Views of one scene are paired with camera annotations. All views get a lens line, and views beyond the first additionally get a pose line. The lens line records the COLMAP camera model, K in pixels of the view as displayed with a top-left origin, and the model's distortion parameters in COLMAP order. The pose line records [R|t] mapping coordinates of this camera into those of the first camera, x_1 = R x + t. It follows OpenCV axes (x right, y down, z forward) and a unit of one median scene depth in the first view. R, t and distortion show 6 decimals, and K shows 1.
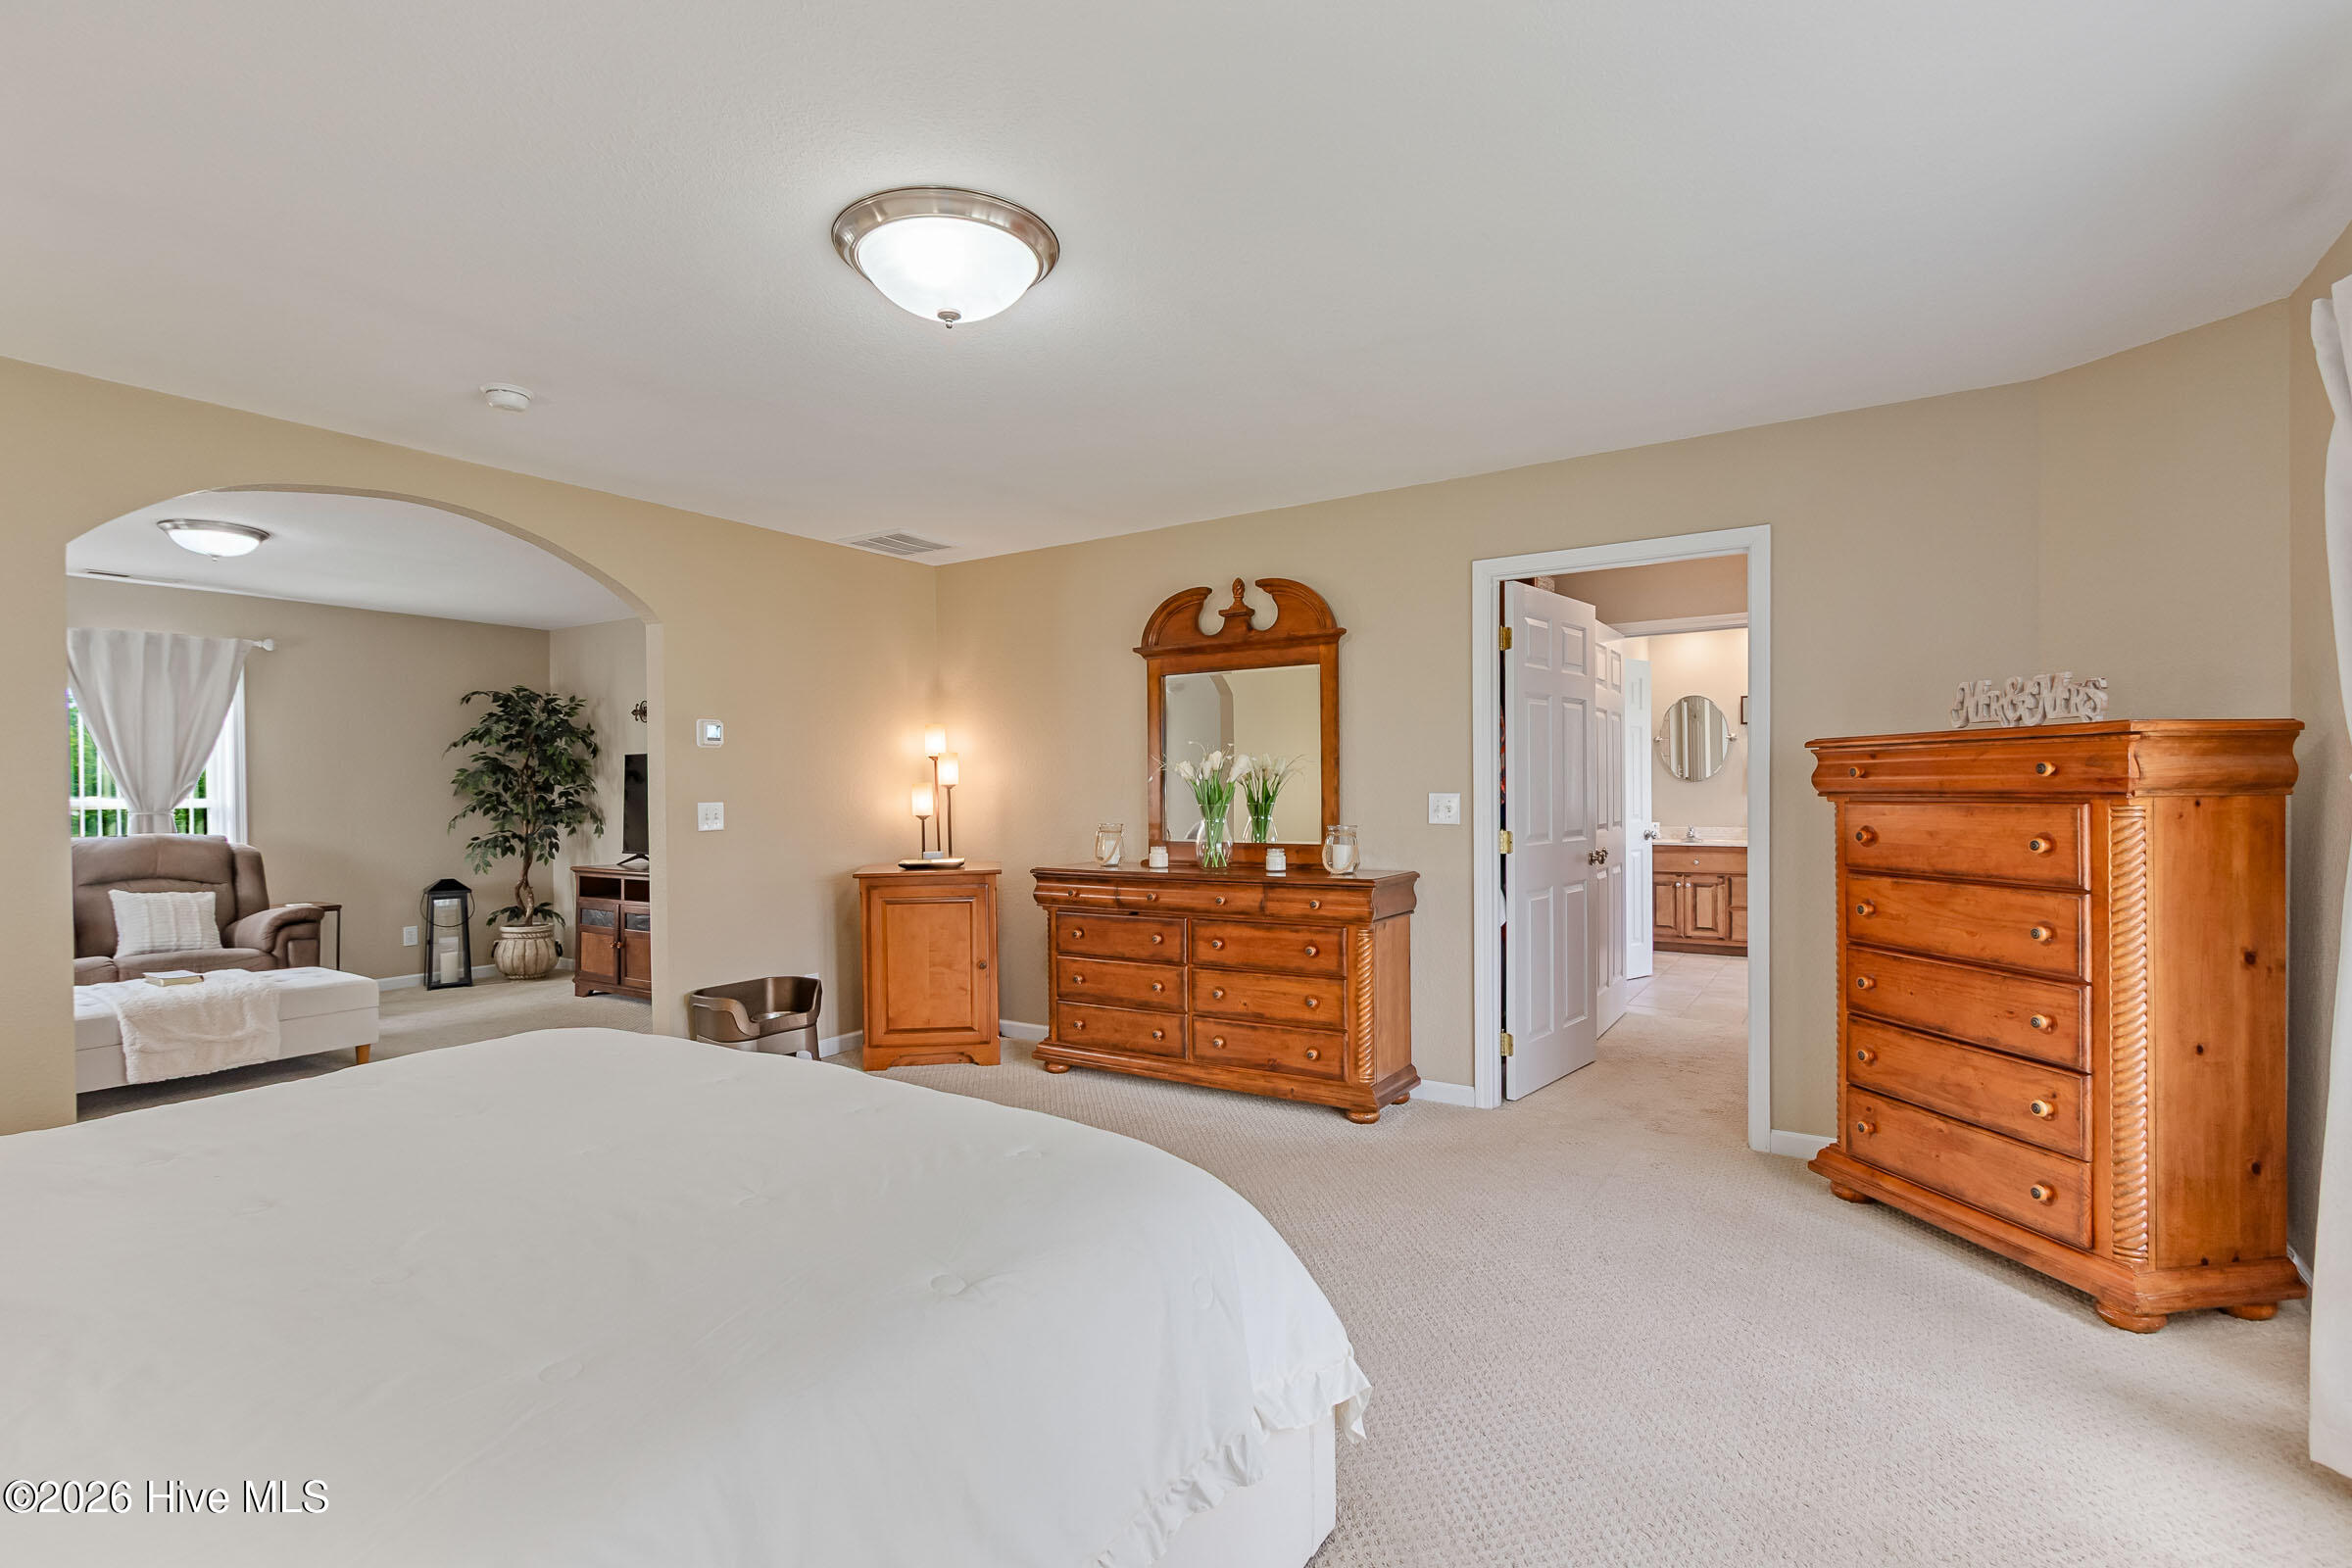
lens RADIAL K [[1108.2, 0, 1166.4], [0, 1108.2, 800.1], [0, 0, 1]] dist [0.003672, 0.000065]
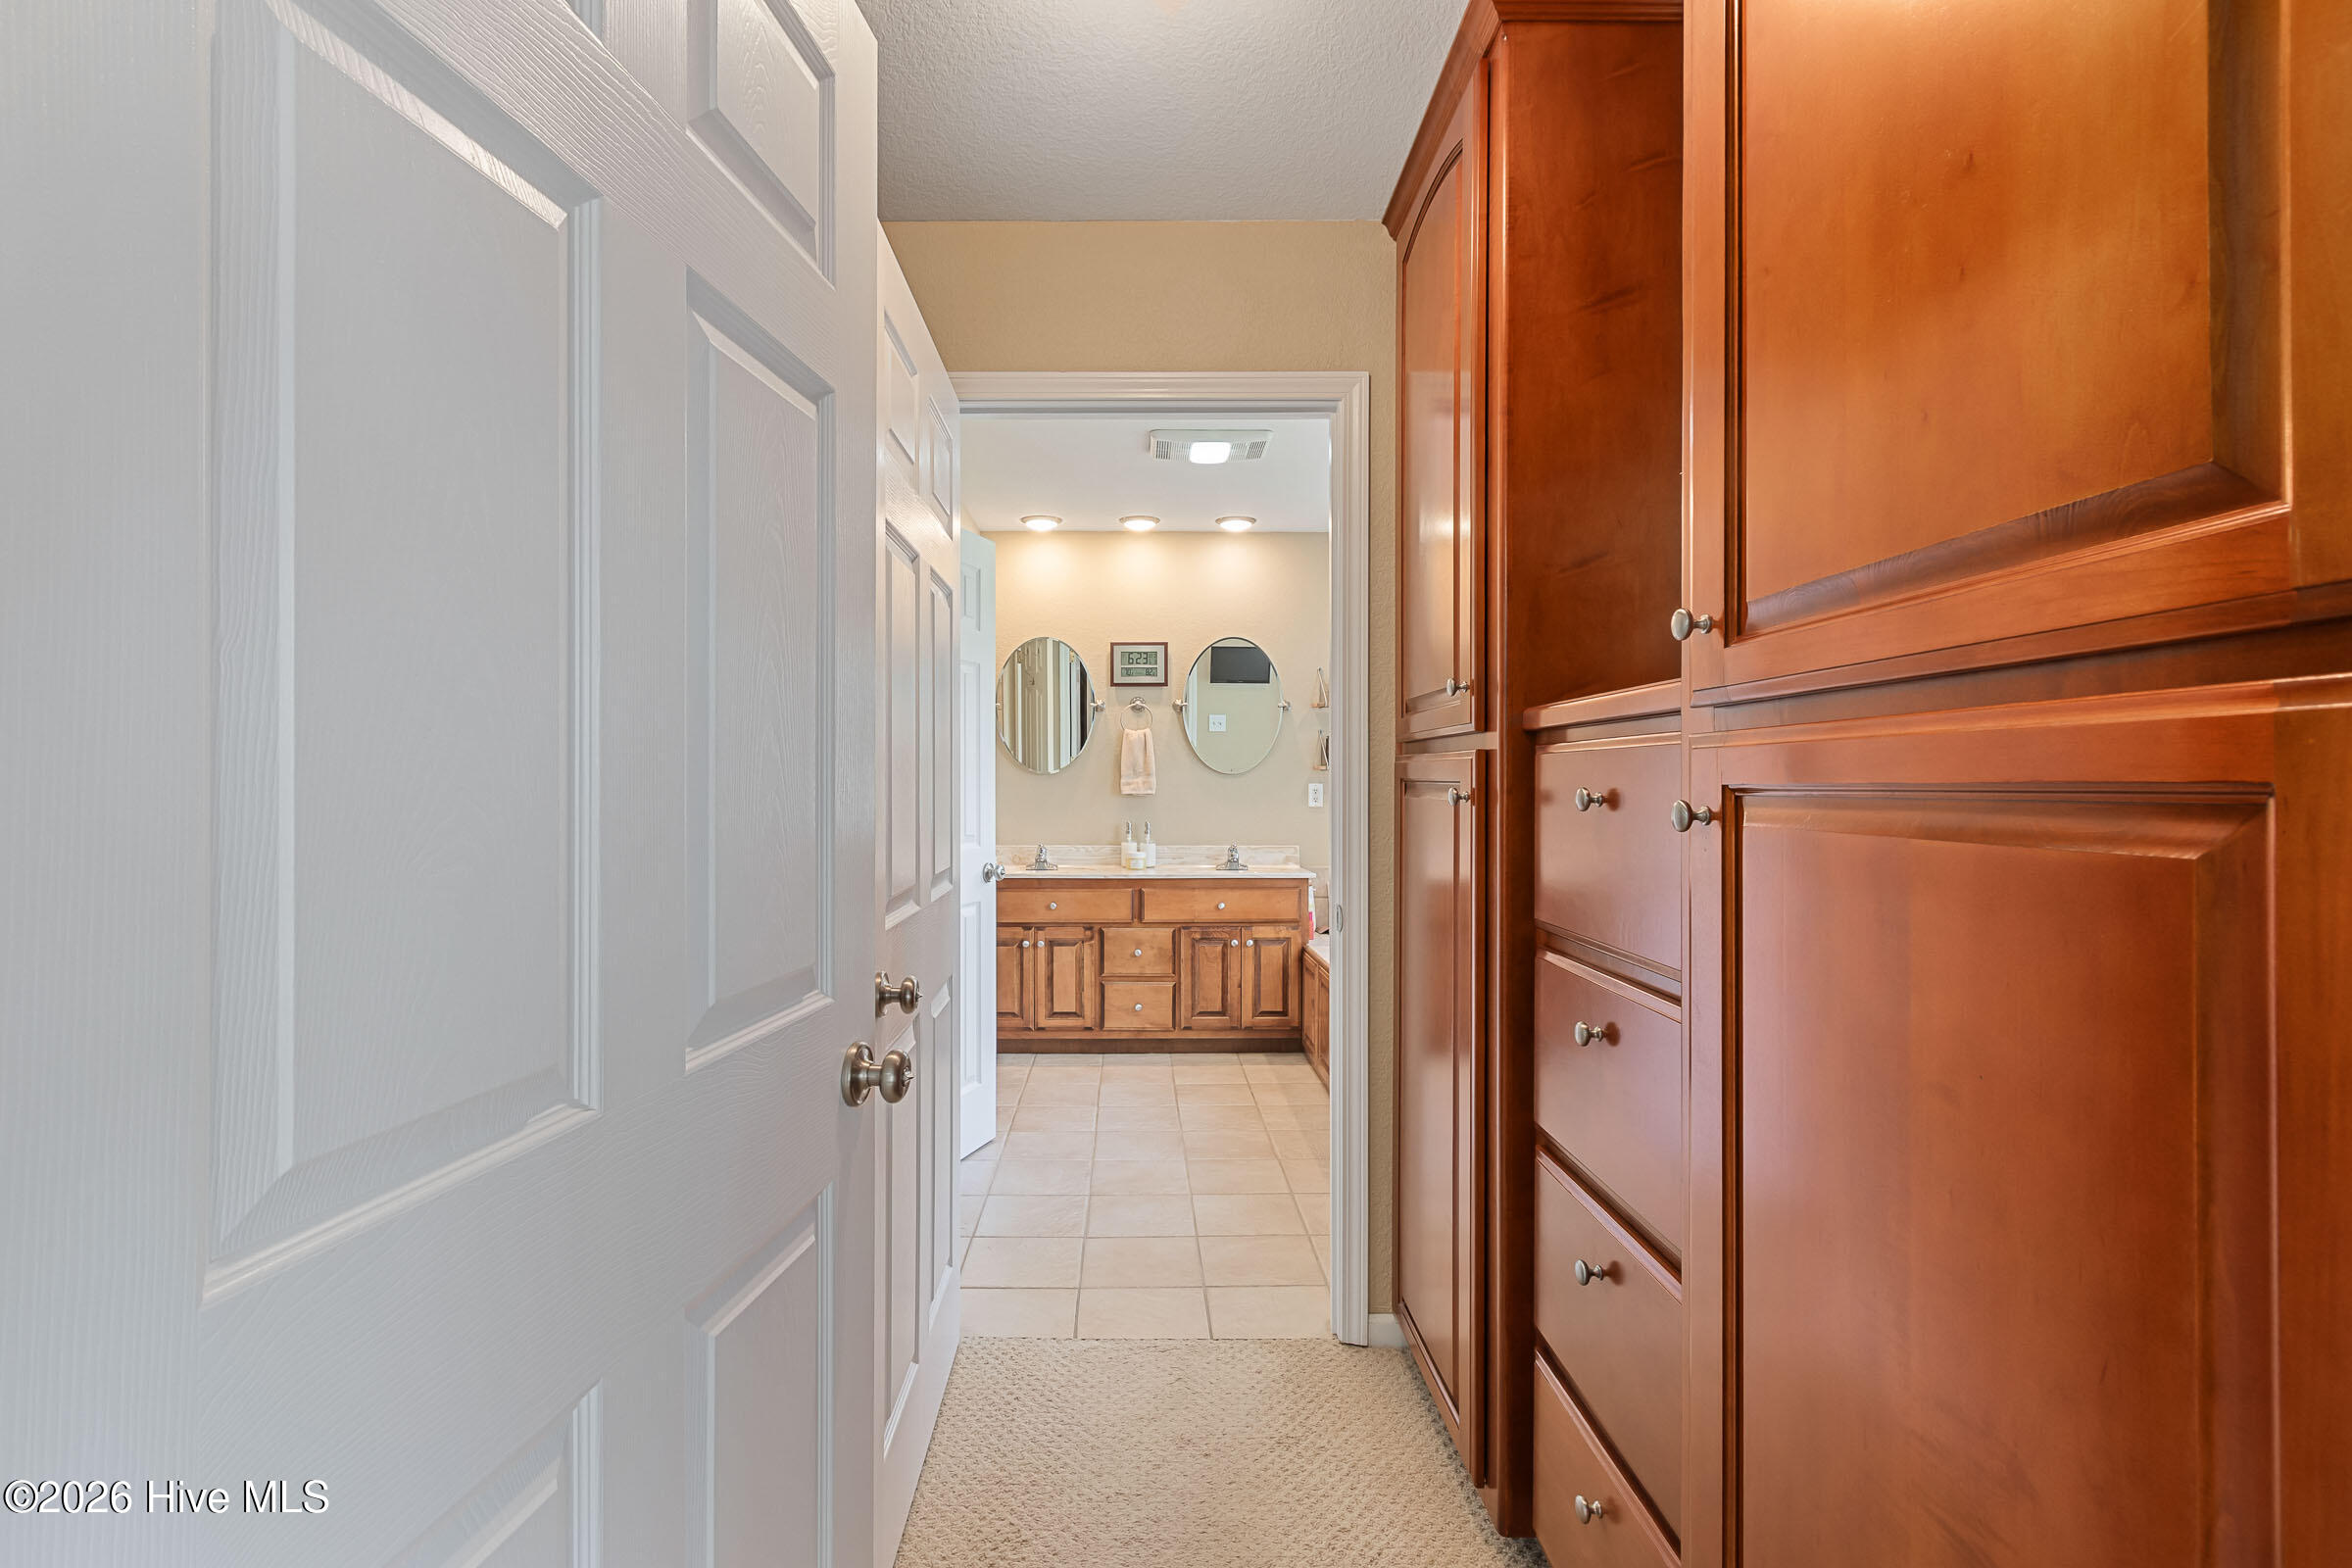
lens RADIAL K [[1108.2, 0, 1166.1], [0, 1108.2, 790.2], [0, 0, 1]] dist [0.003672, 0.000065]
pose [[0.824040, 0.006706, 0.566493, 0.182127], [-0.002195, 0.999960, -0.008645, -0.003099], [-0.566528, 0.005881, 0.824021, 0.460147]]
